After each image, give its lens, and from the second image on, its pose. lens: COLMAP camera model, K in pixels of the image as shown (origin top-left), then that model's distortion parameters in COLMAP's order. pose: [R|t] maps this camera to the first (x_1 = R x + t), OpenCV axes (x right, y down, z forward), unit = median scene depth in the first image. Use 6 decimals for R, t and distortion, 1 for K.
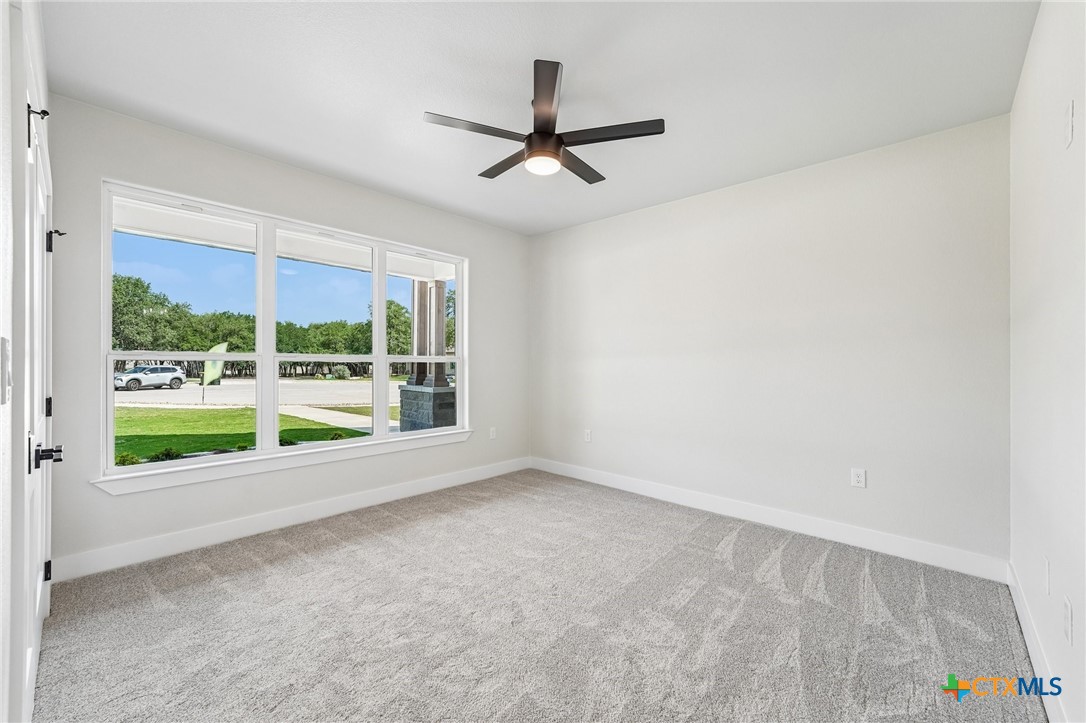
lens RADIAL K [[439.2, 0, 539.6], [0, 439.2, 362.4], [0, 0, 1]] dist [0.001035, 0.000160]
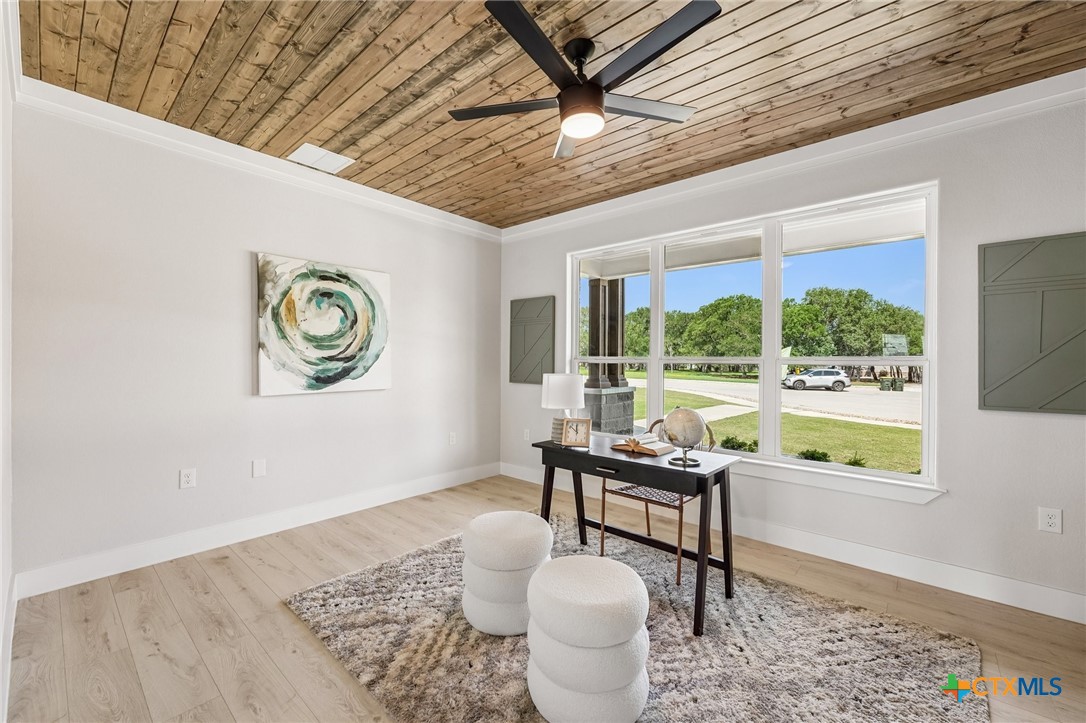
lens RADIAL K [[439.2, 0, 539.8], [0, 439.2, 363.7], [0, 0, 1]] dist [0.001035, 0.000160]
pose [[0.024497, -0.001210, -0.999699, 0.233863], [-0.008426, 0.999963, -0.001417, 0.001241], [0.999664, 0.008459, 0.024486, 0.270811]]
